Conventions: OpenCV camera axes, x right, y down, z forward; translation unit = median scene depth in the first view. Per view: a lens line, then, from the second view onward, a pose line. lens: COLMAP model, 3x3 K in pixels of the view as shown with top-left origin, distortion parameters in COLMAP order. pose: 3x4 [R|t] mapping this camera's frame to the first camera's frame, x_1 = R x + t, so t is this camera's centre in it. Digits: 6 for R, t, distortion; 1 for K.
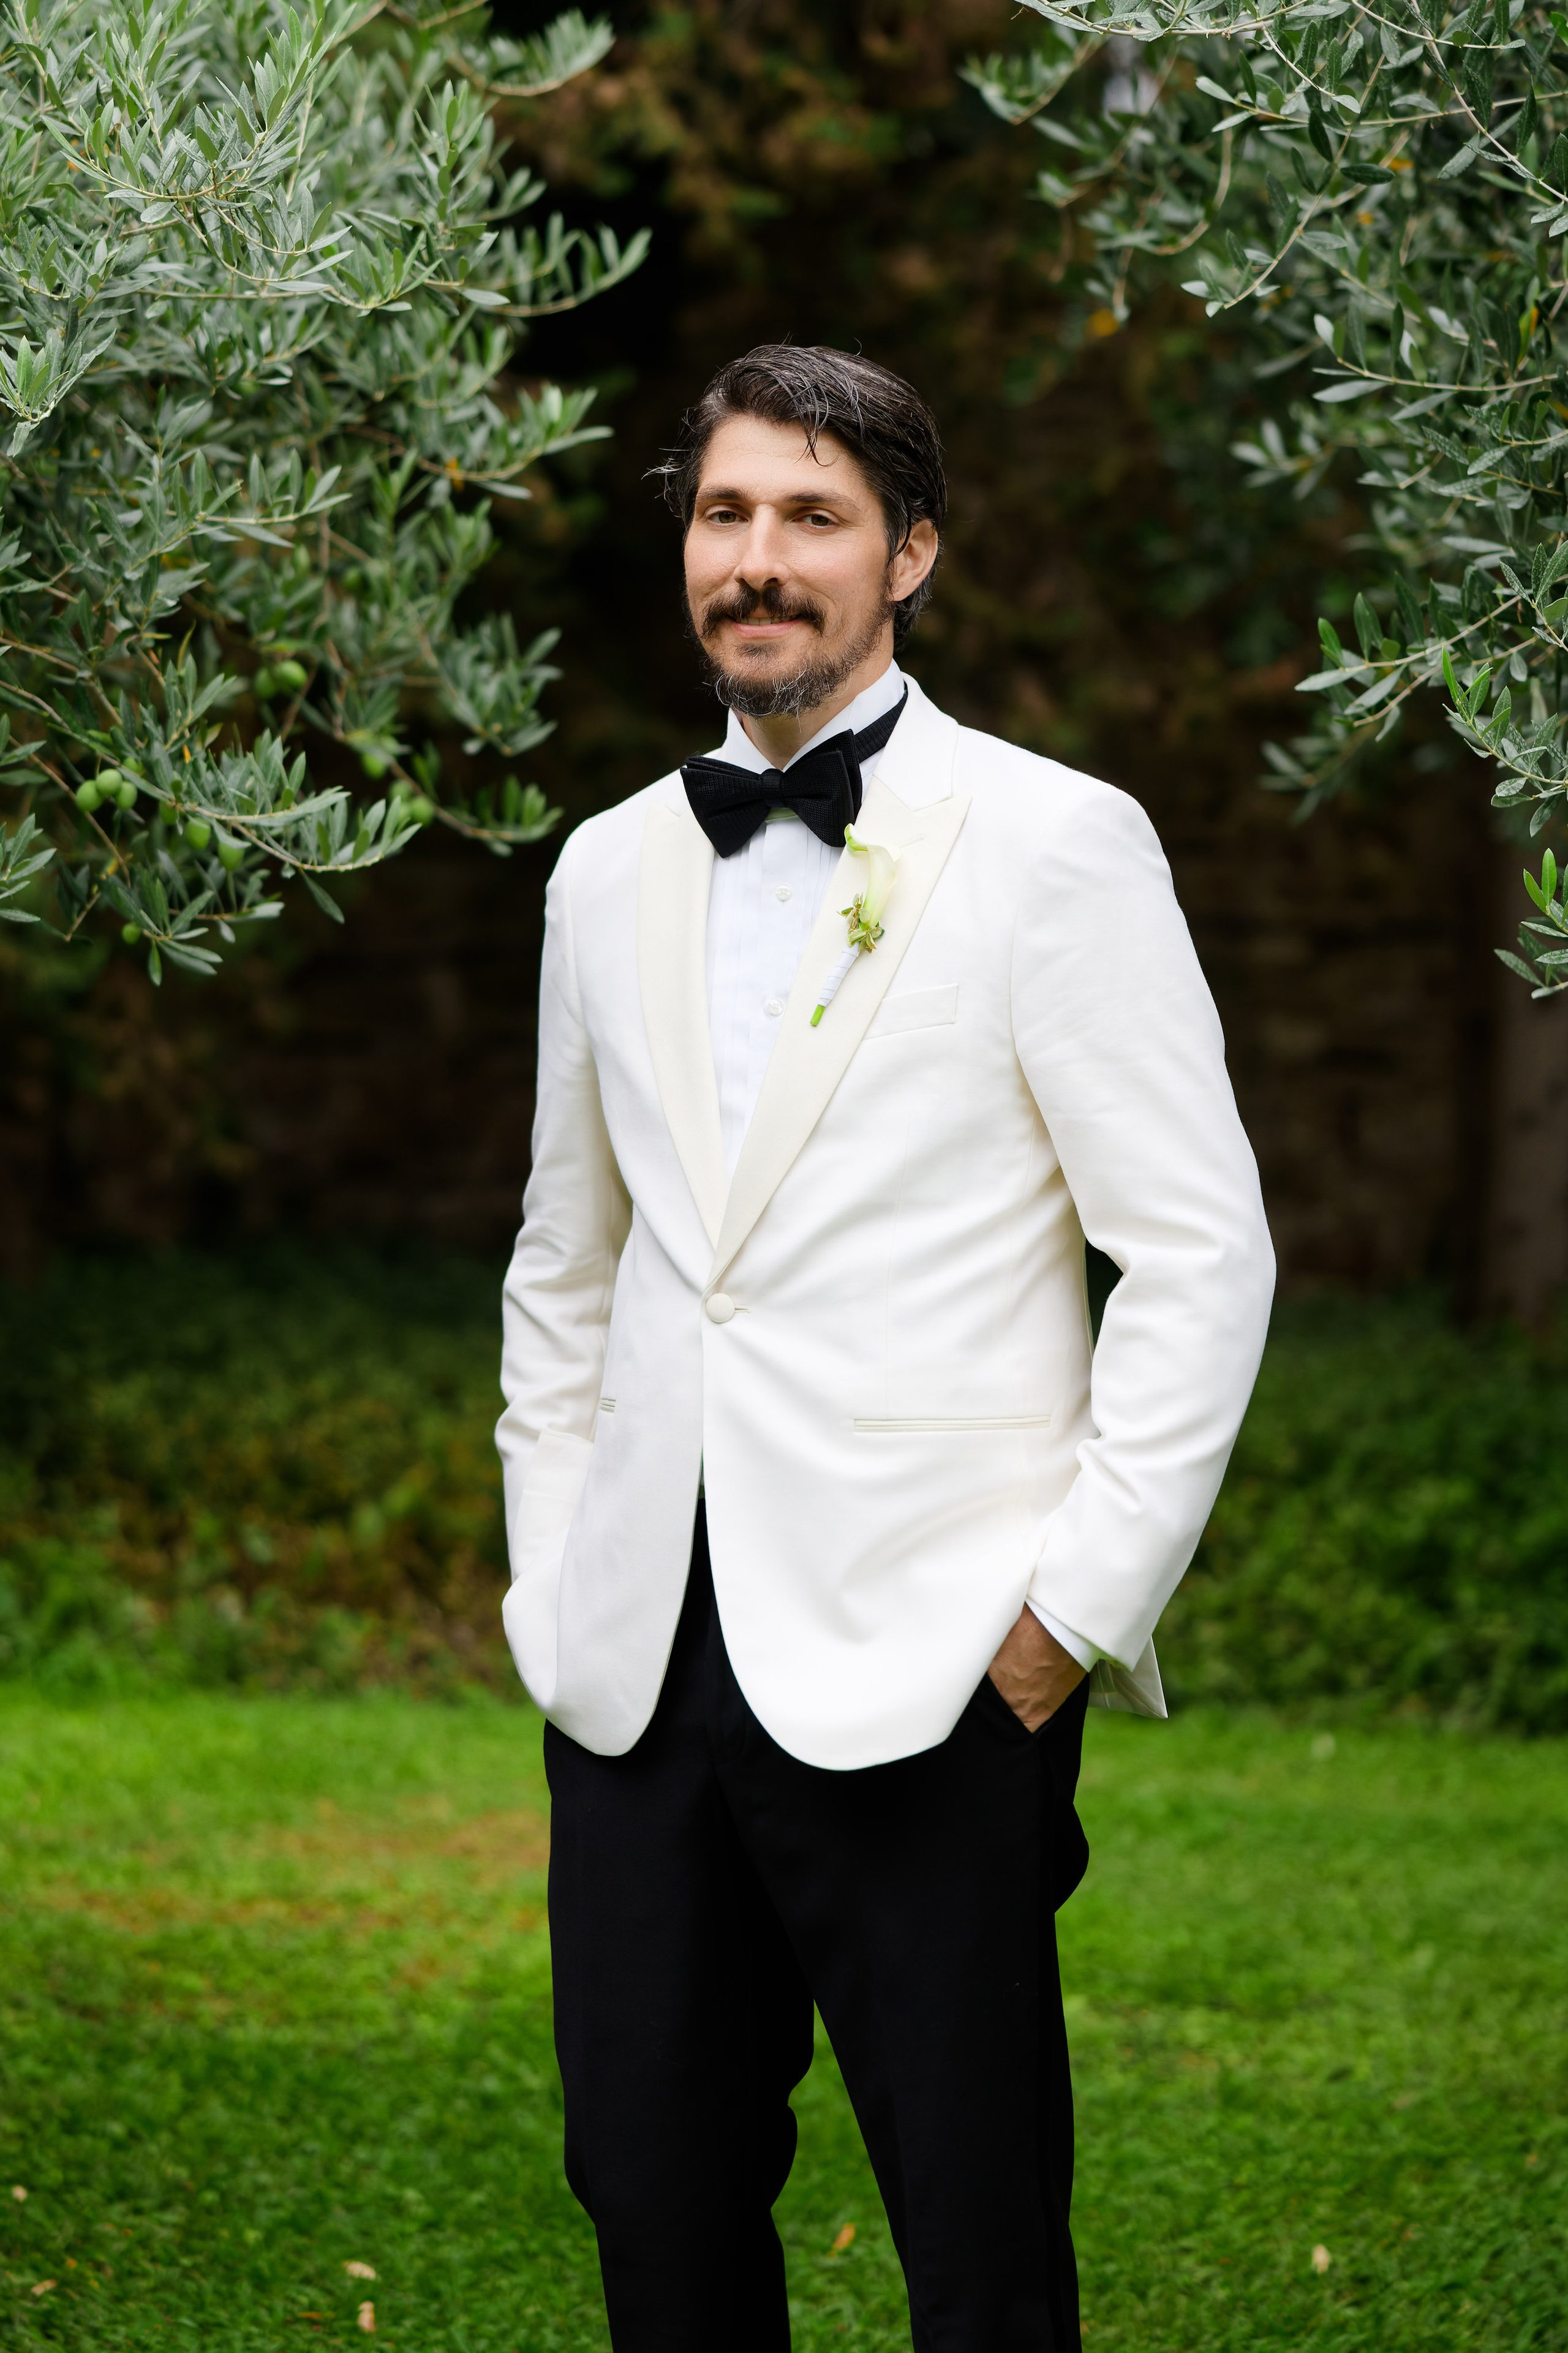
lens RADIAL K [[5015.3, 0, 776.3], [0, 5015.3, 1152.3], [0, 0, 1]] dist [0.106188, 0.000000]
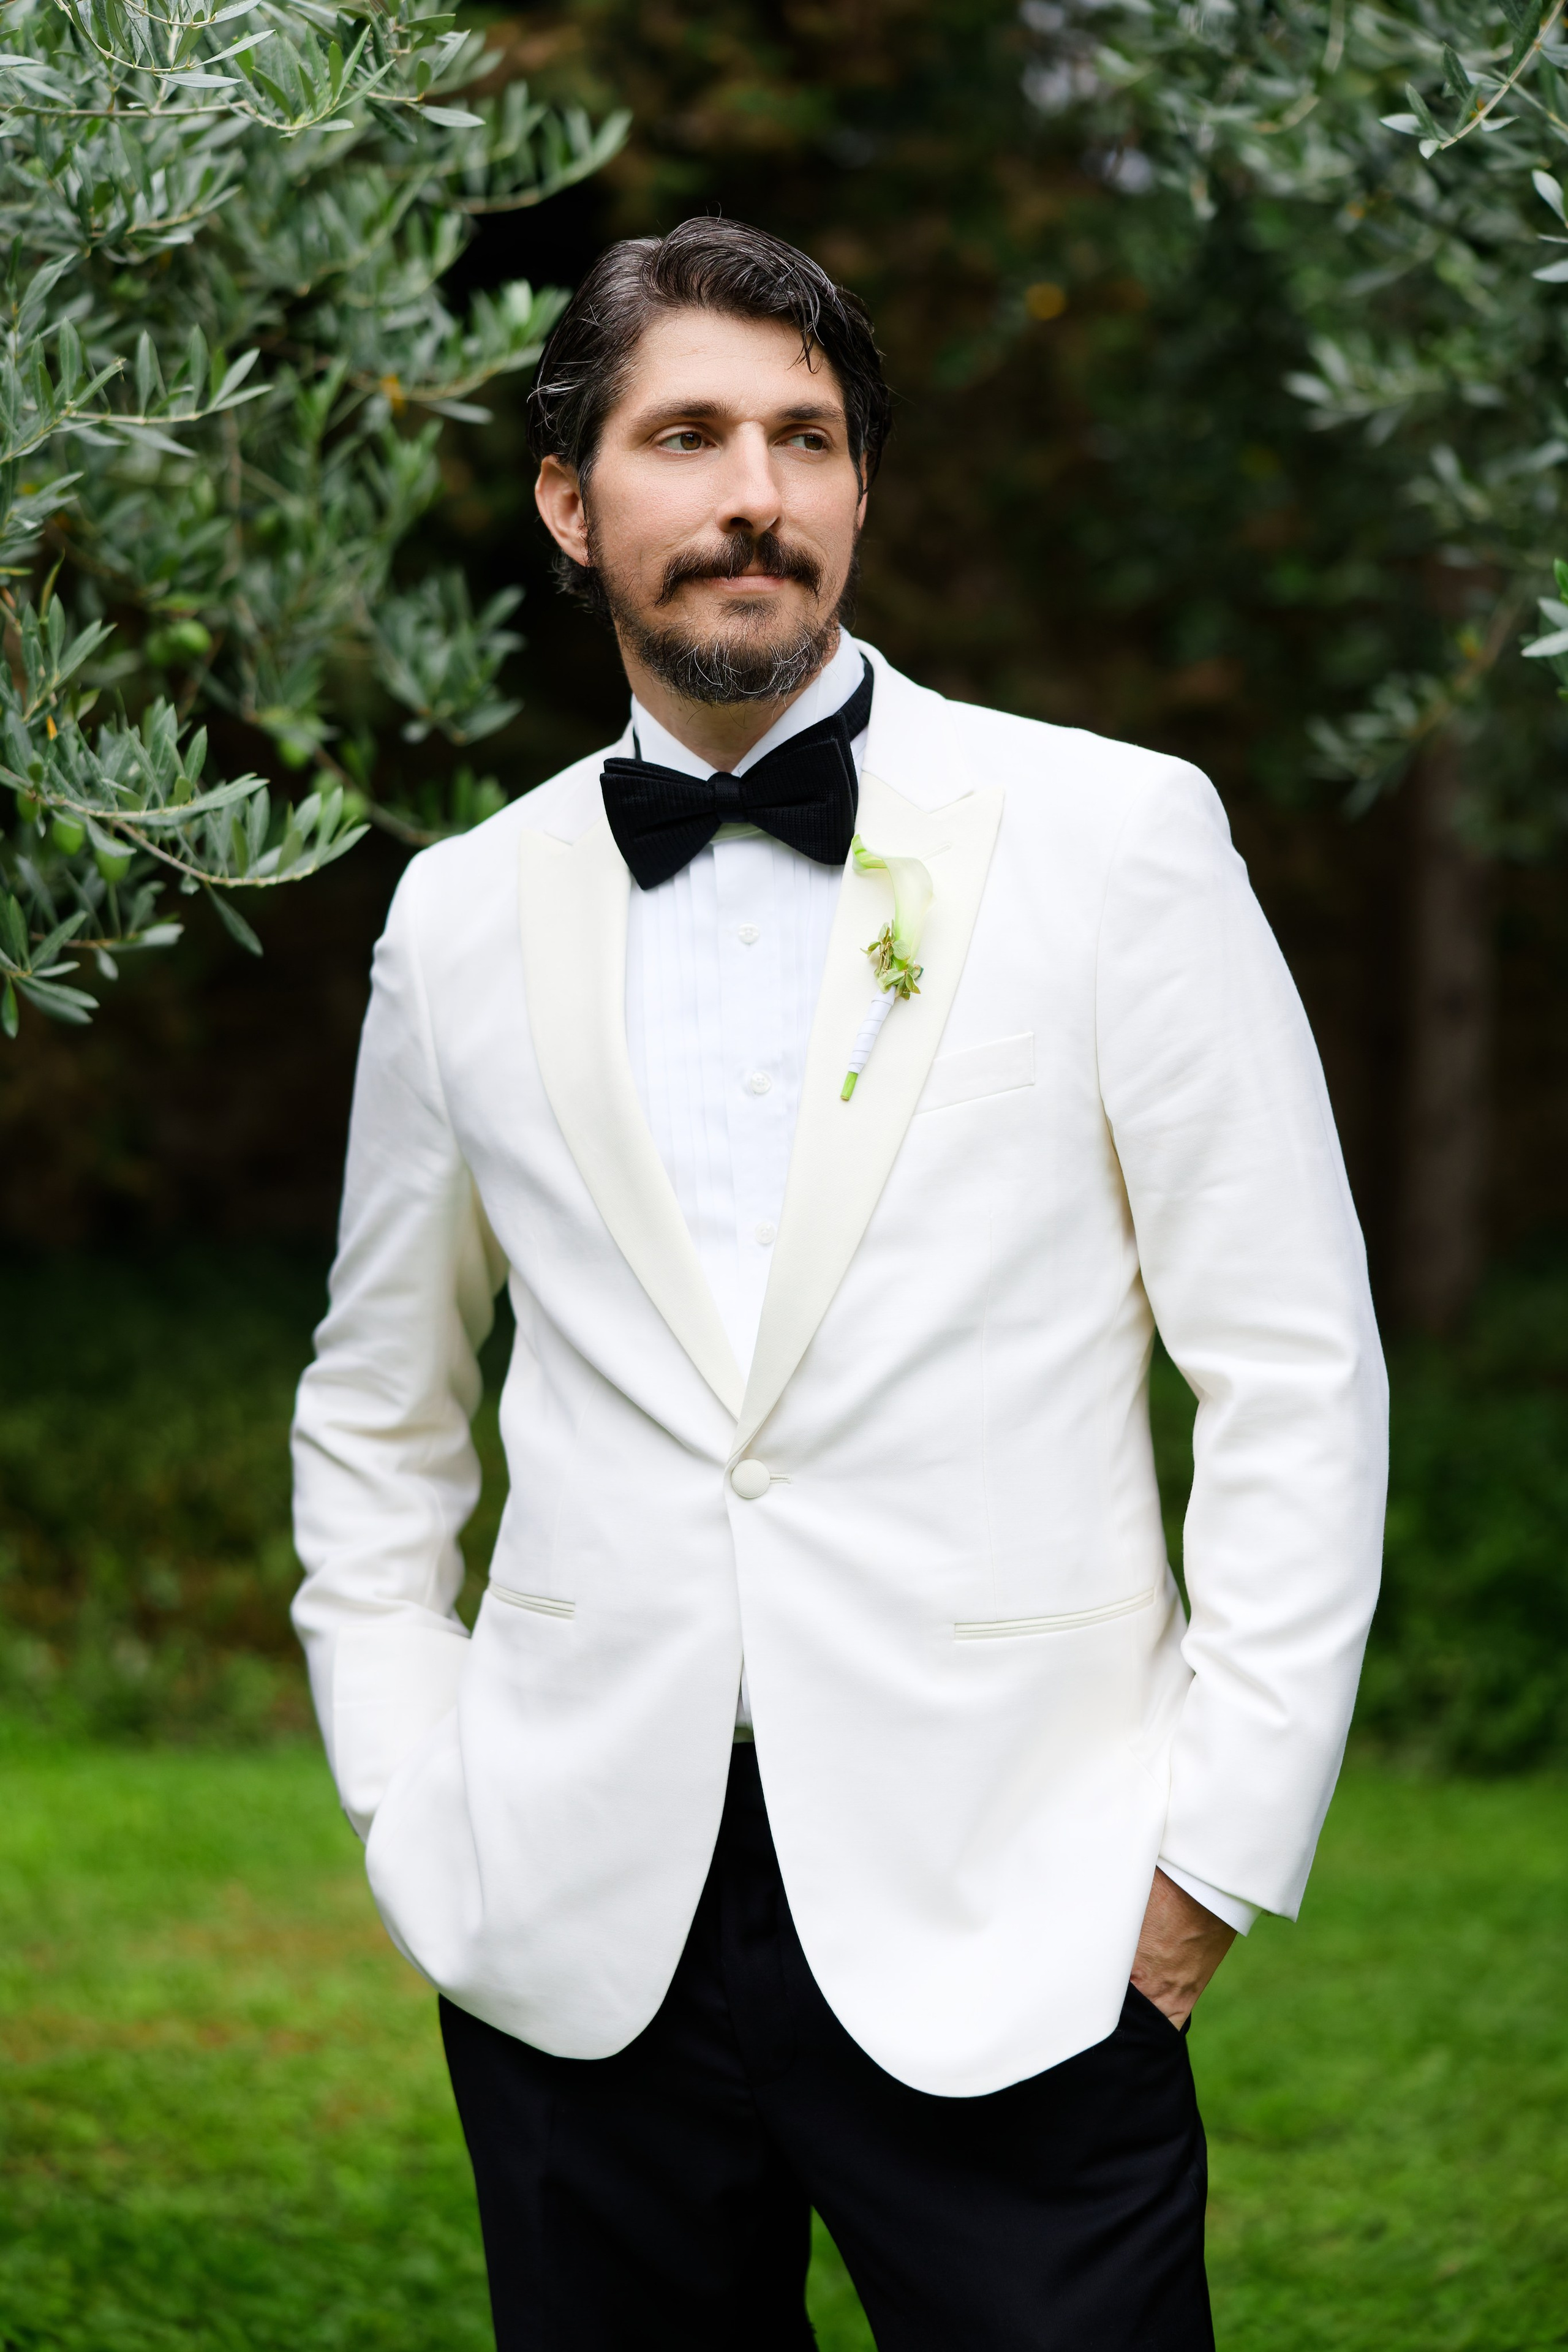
lens RADIAL K [[4595.4, 0, 799.8], [0, 4595.4, 1195.0], [0, 0, 1]] dist [0.041636, 0.000000]
pose [[0.999437, 0.000658, 0.033552, -0.022478], [-0.001126, 0.999902, 0.013942, -0.015167], [-0.033539, -0.013972, 0.999340, 0.241691]]
